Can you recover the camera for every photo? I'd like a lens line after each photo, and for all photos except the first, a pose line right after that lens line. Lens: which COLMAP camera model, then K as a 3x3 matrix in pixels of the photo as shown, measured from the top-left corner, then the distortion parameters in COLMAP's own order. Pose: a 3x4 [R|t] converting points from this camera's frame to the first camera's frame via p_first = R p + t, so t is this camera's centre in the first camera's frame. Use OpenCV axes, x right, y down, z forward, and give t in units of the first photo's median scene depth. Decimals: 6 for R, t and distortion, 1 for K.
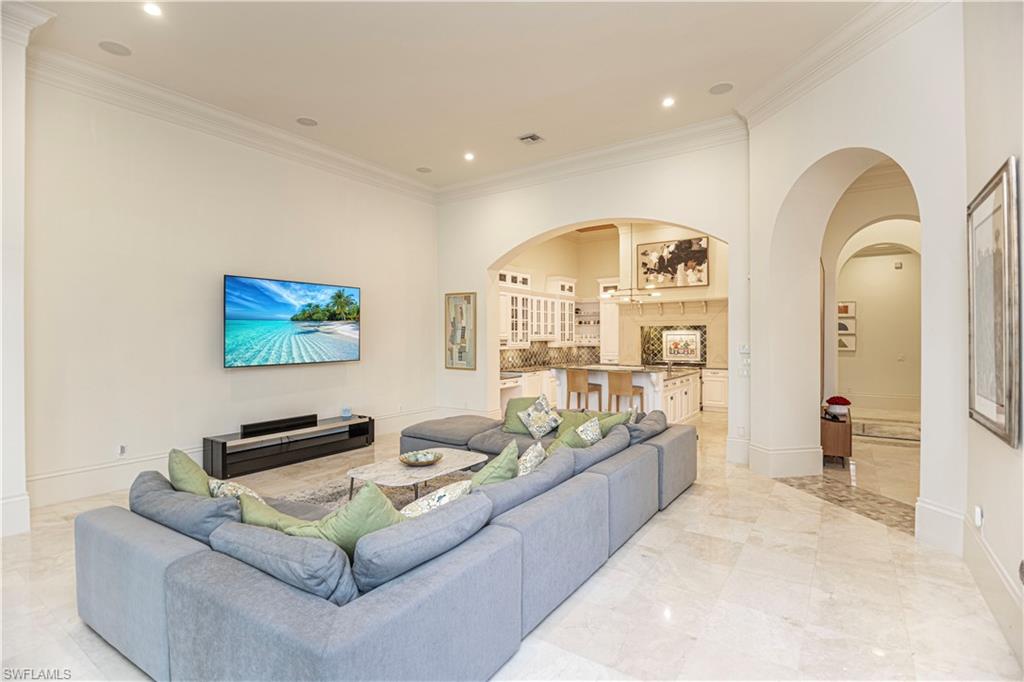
lens RADIAL K [[484.6, 0, 518.2], [0, 484.6, 340.7], [0, 0, 1]] dist [-0.000079, -0.000010]
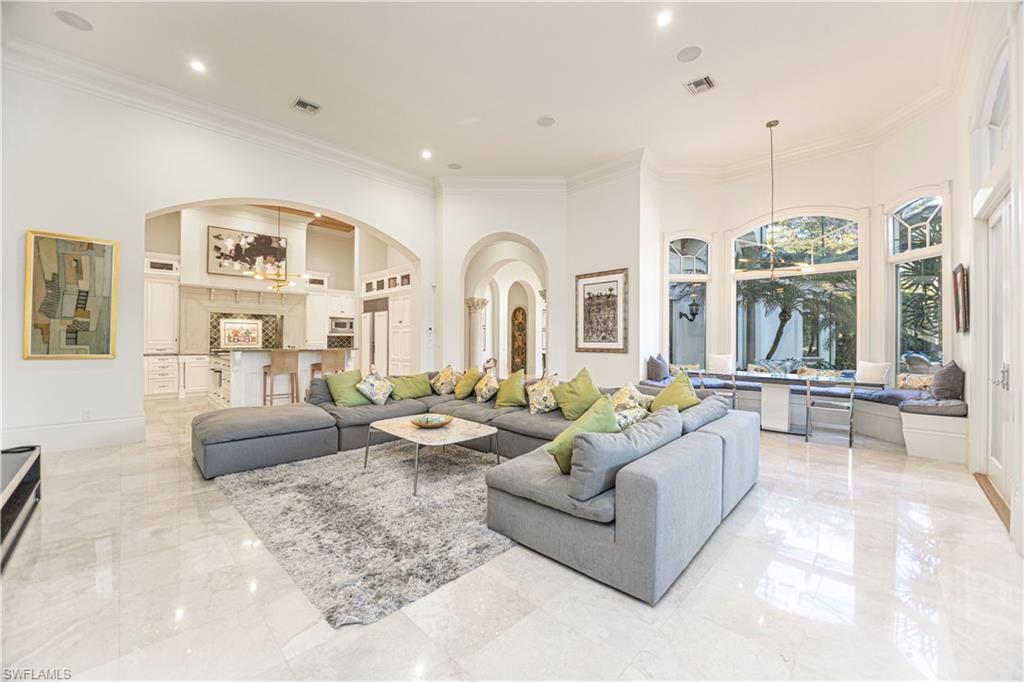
lens RADIAL K [[396.3, 0, 517.5], [0, 396.3, 340.0], [0, 0, 1]] dist [-0.010642, -0.000365]
pose [[0.177139, 0.005255, 0.984172, -0.423798], [0.002975, 0.999978, -0.005875, 0.032906], [-0.984181, 0.003969, 0.177119, 0.289040]]
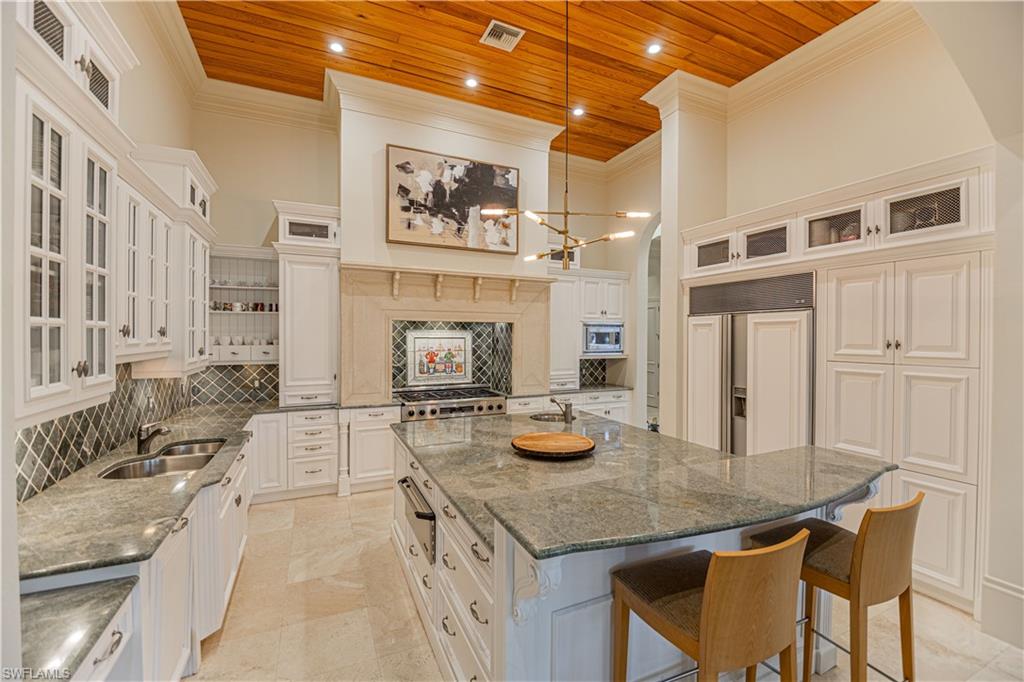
lens RADIAL K [[444.1, 0, 531.9], [0, 444.1, 340.8], [0, 0, 1]] dist [0.020107, -0.000157]
pose [[0.495921, -0.002741, 0.868363, -0.060554], [0.000804, 0.999996, 0.002697, -0.011274], [-0.868367, -0.000640, 0.495921, 0.708359]]
